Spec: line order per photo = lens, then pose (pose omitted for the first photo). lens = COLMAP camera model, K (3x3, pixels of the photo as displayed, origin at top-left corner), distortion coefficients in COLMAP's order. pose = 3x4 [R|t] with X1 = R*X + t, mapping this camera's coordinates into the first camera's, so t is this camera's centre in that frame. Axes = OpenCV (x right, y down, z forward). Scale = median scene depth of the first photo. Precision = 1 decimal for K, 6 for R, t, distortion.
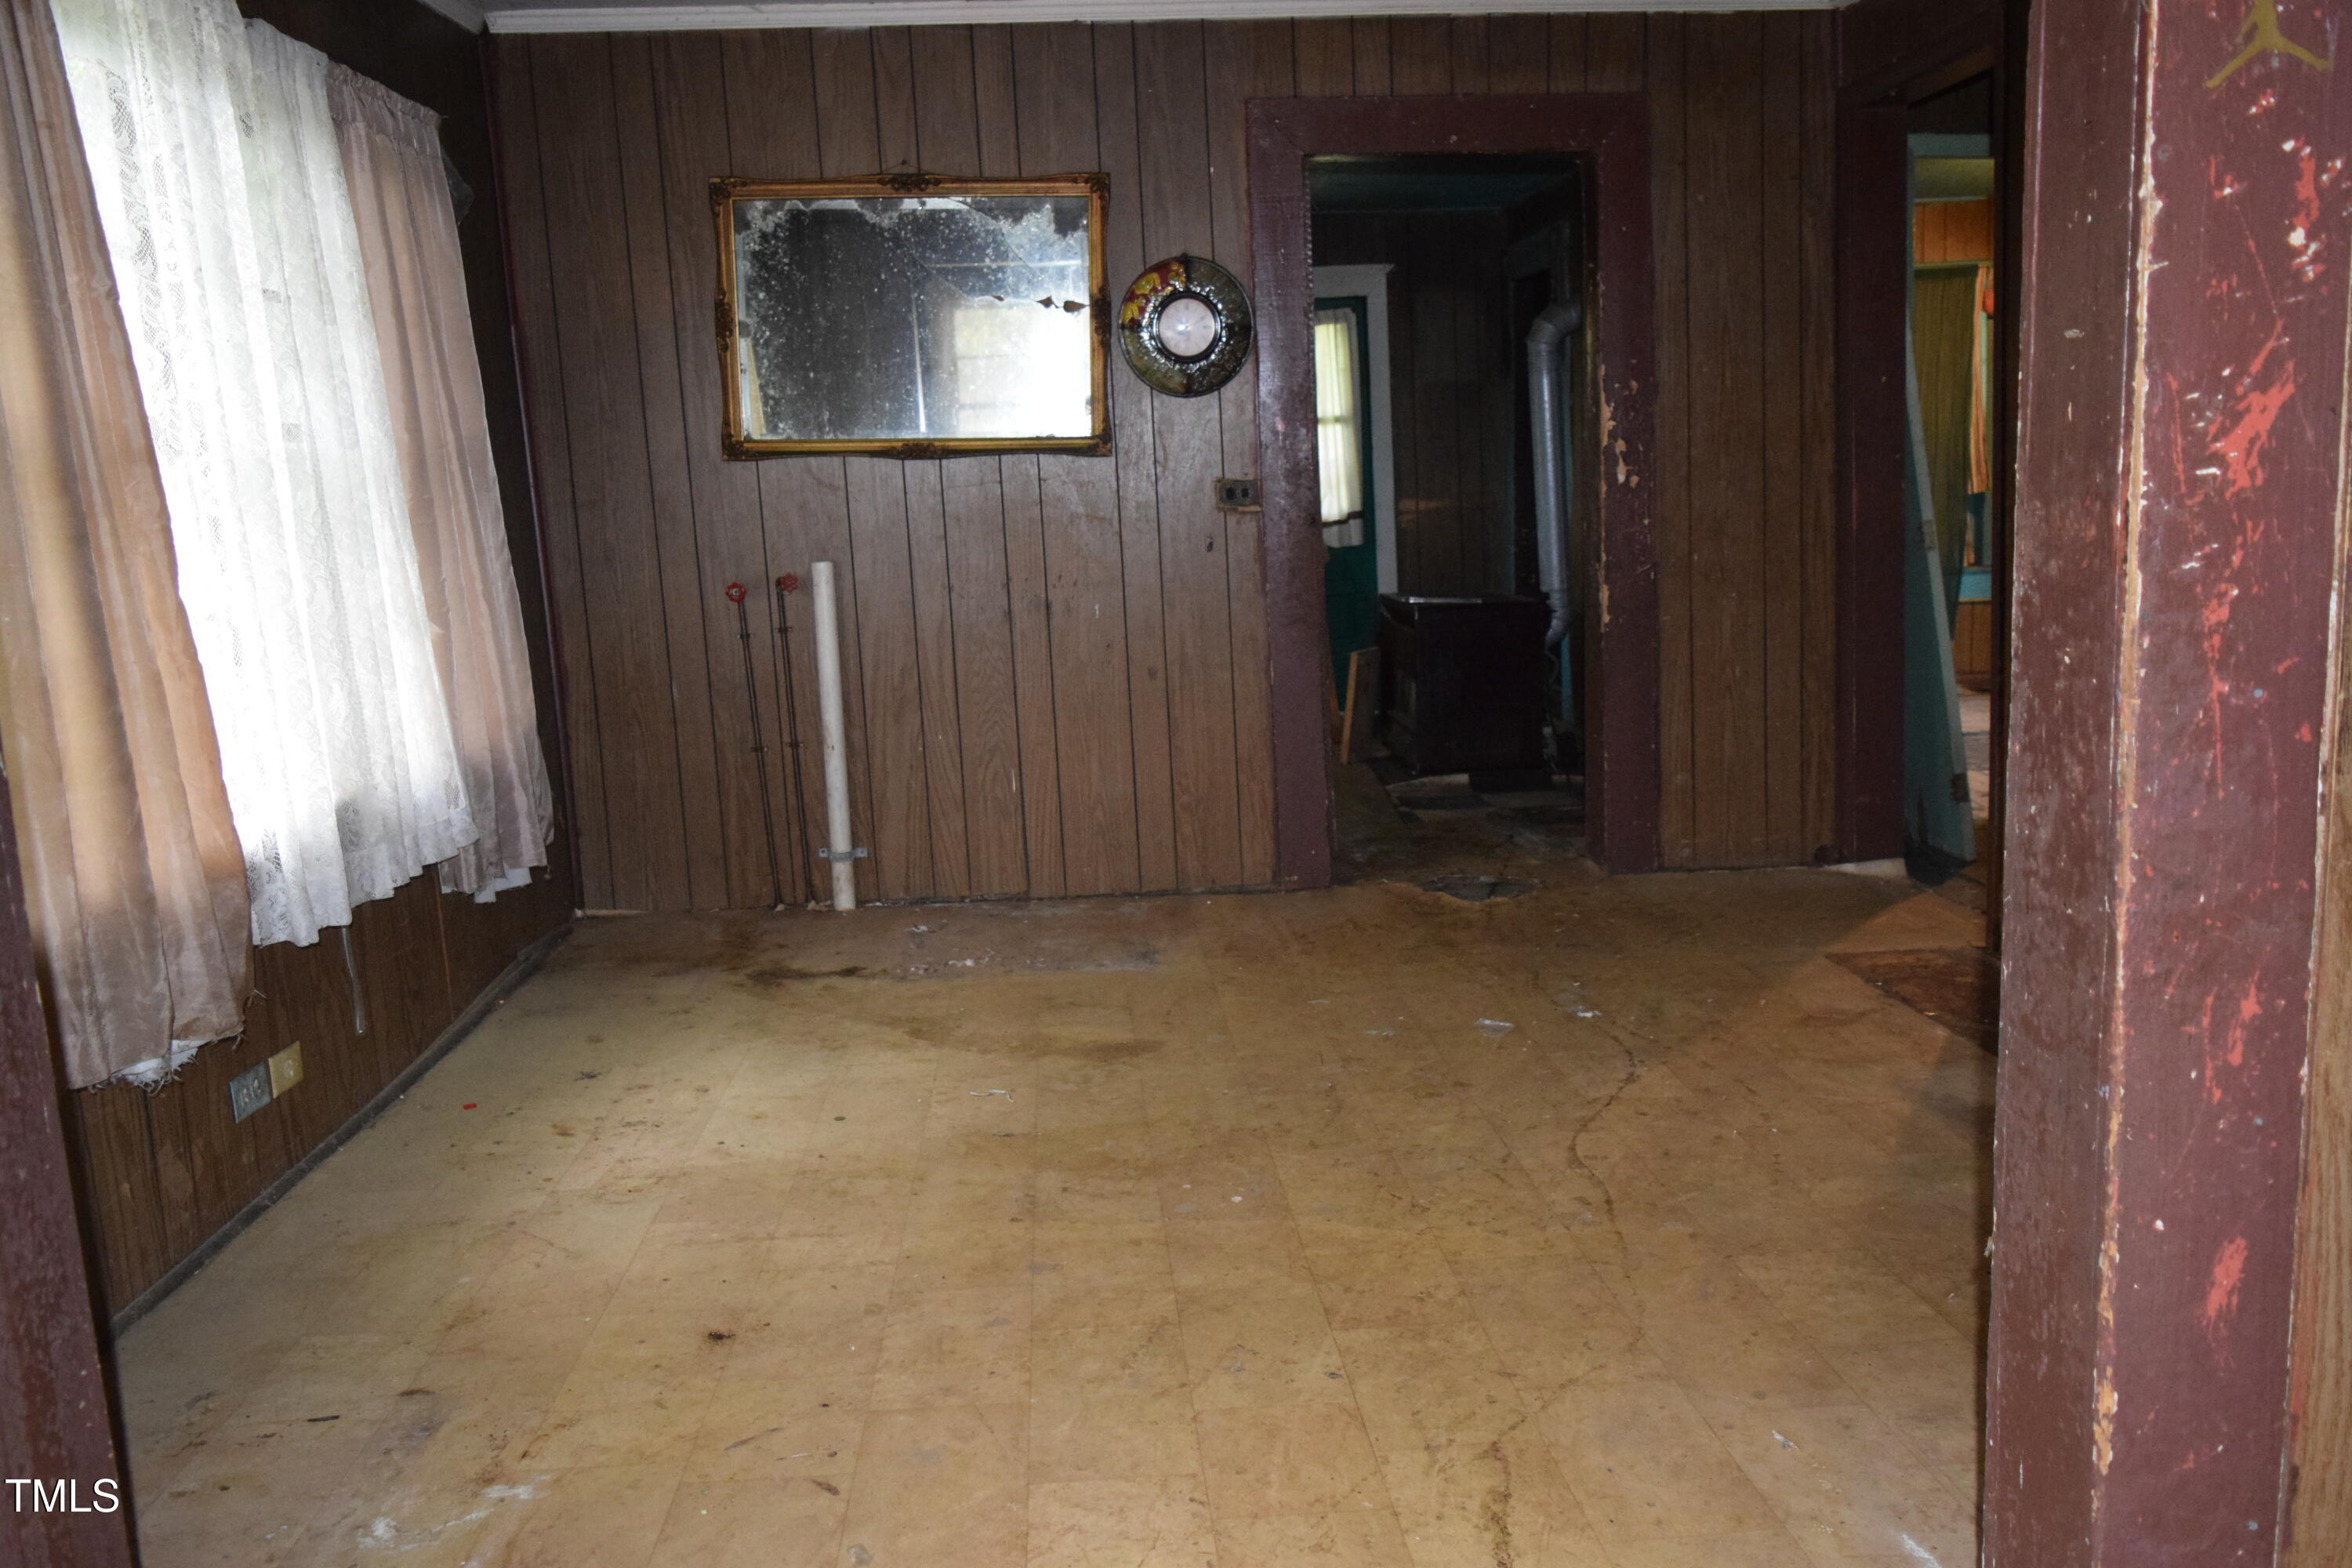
lens RADIAL K [[1789.4, 0, 1176.0], [0, 1789.4, 784.0], [0, 0, 1]] dist [0.004050, 0.002435]
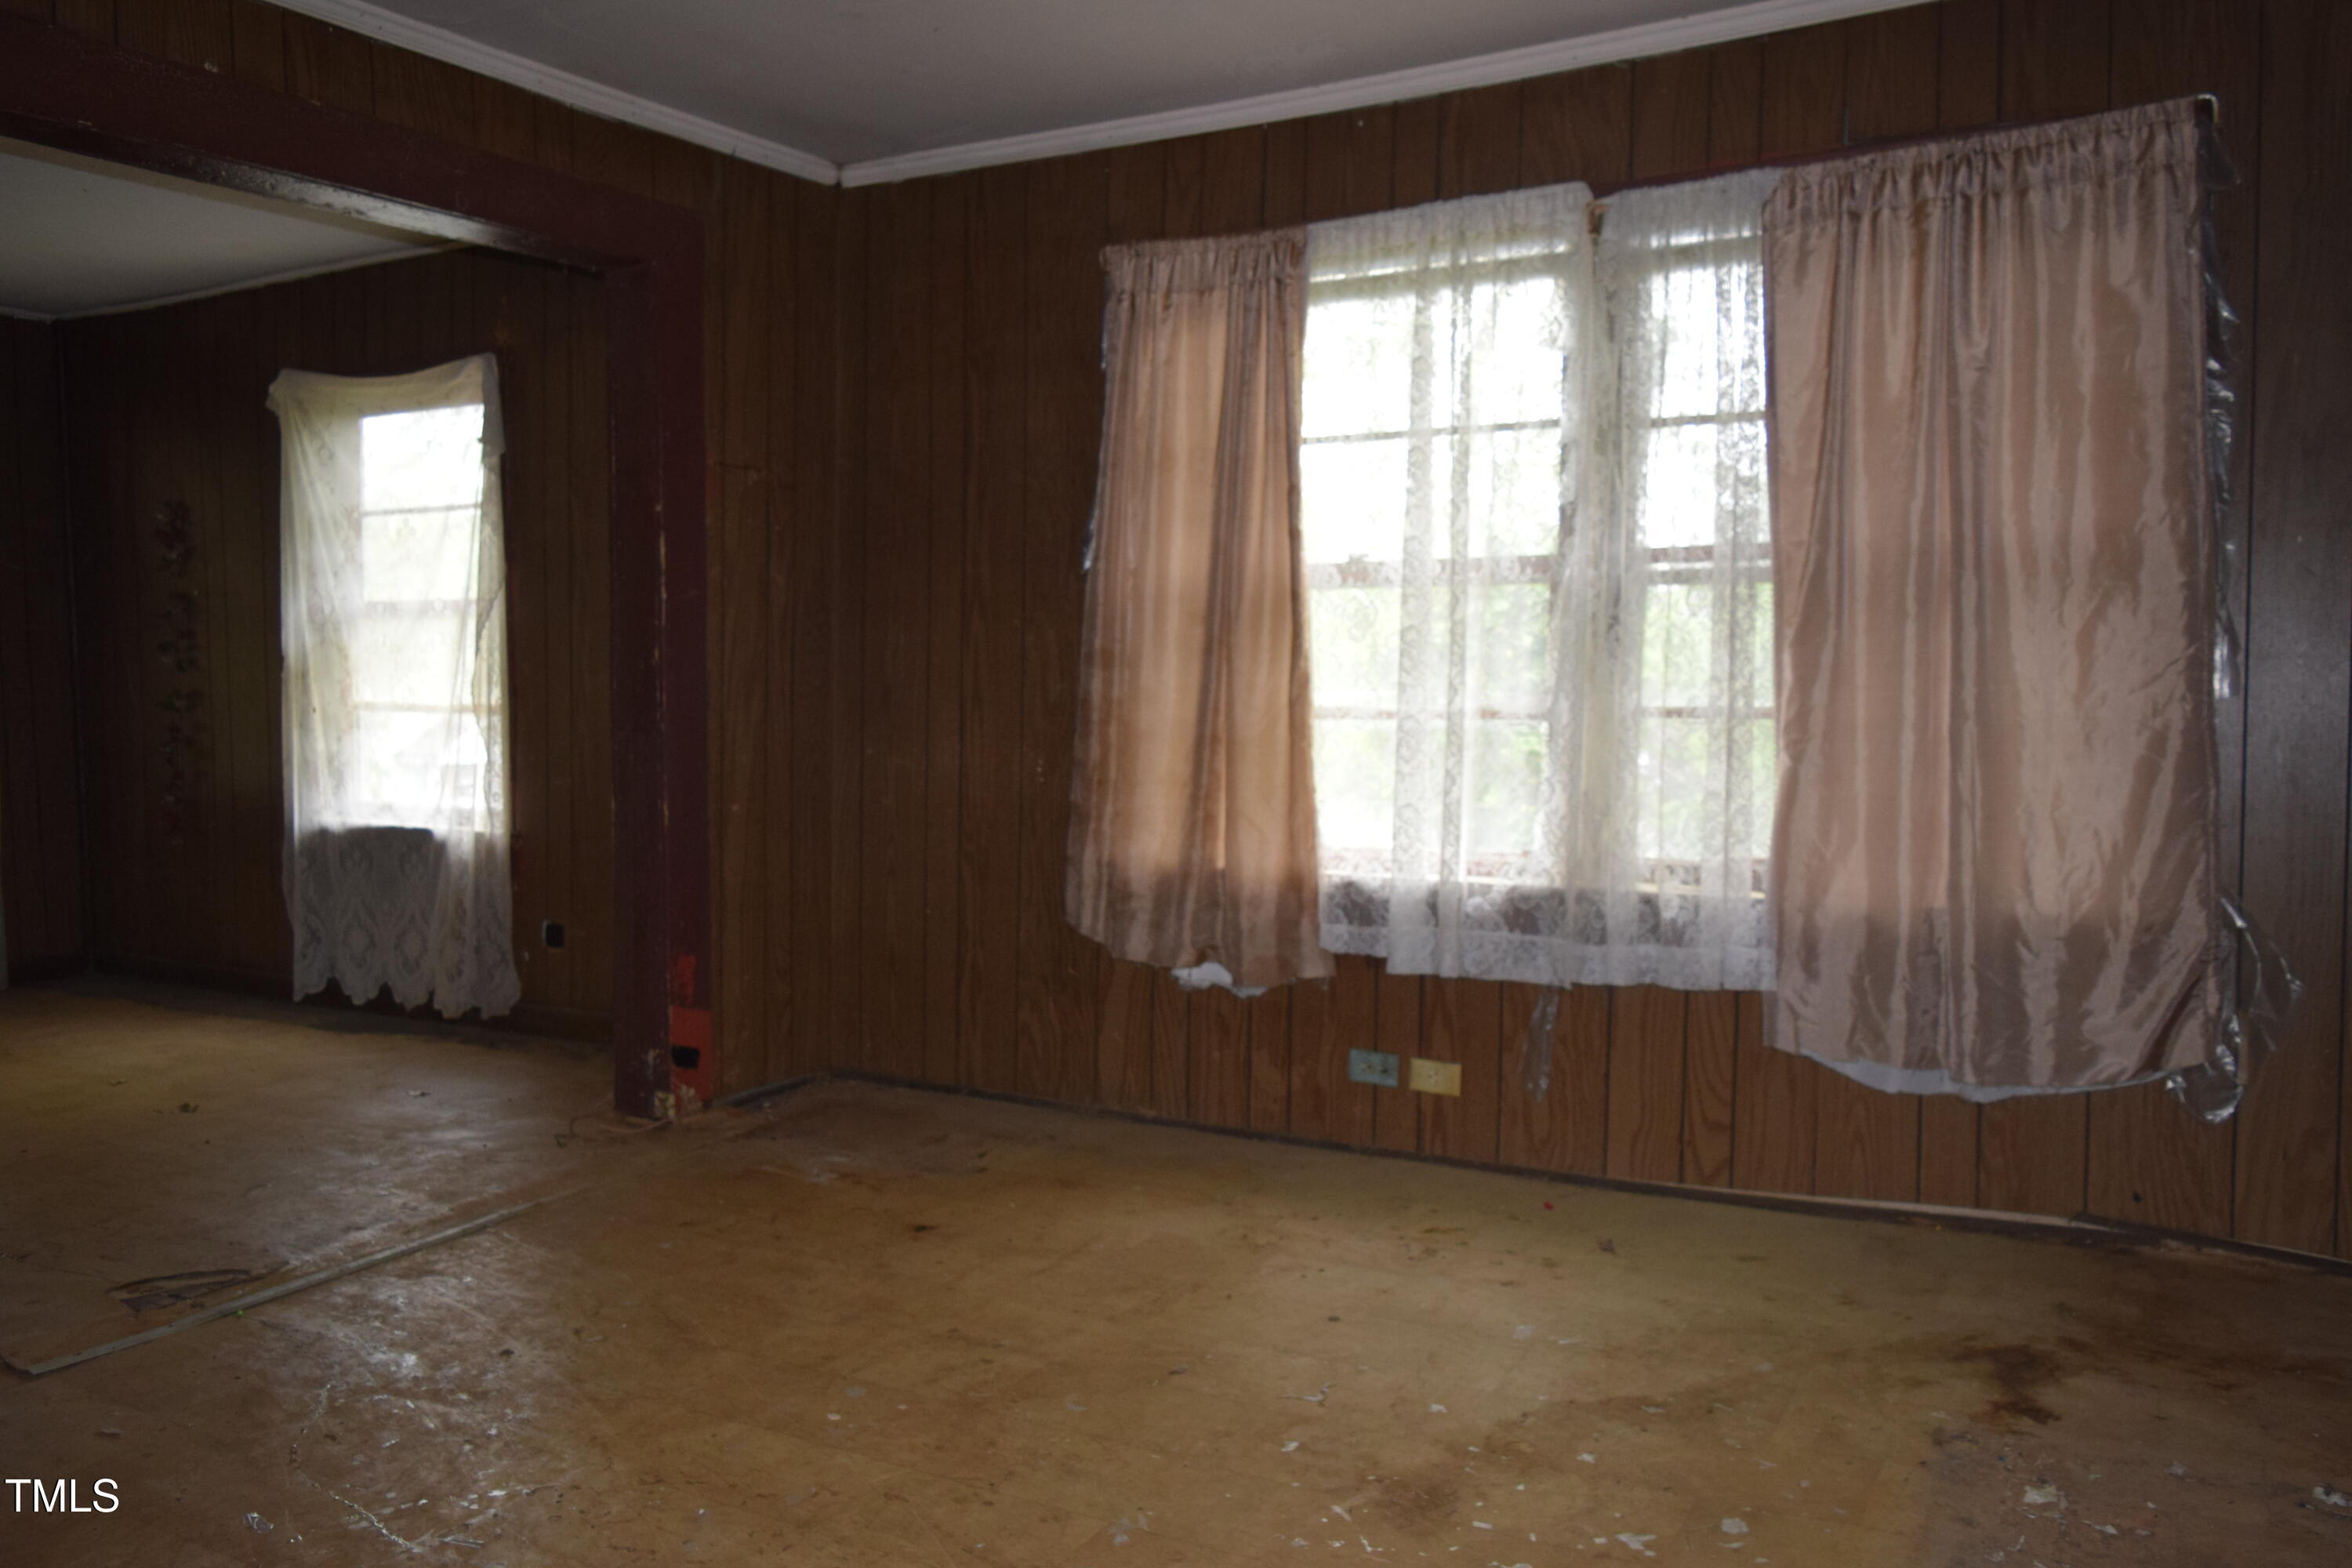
lens RADIAL K [[1789.4, 0, 1176.0], [0, 1789.4, 784.0], [0, 0, 1]] dist [0.004050, 0.002435]
pose [[-0.522191, 0.112705, -0.845349, 0.494105], [-0.102228, 0.975810, 0.193247, -0.205376], [0.846680, 0.187330, -0.498037, 1.109797]]
